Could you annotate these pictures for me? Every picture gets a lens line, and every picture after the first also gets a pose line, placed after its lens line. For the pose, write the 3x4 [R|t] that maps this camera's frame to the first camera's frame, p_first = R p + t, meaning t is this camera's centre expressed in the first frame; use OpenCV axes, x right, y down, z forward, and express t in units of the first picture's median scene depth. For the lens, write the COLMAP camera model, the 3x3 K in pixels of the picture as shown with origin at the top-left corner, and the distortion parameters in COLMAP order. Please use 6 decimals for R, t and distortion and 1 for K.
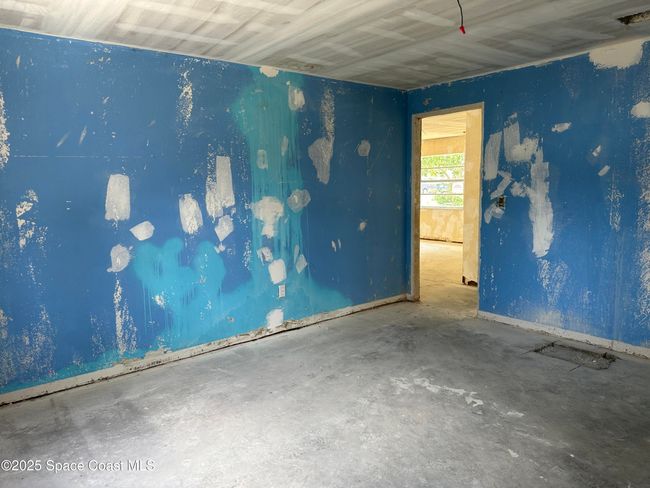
lens RADIAL K [[456.0, 0, 324.4], [0, 456.0, 247.1], [0, 0, 1]] dist [0.032091, -0.016620]
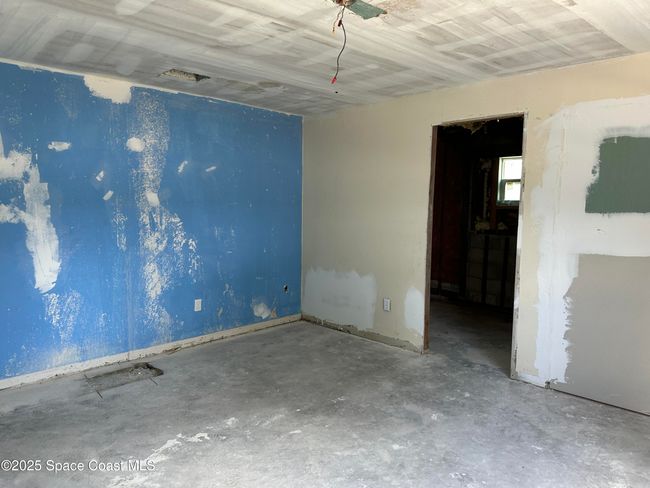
lens RADIAL K [[456.0, 0, 323.5], [0, 456.0, 246.8], [0, 0, 1]] dist [0.032091, -0.016620]
pose [[-0.072537, -0.081453, 0.994034, -0.448430], [0.132774, 0.987000, 0.090566, -0.075708], [-0.988488, 0.138551, -0.060779, 0.564903]]
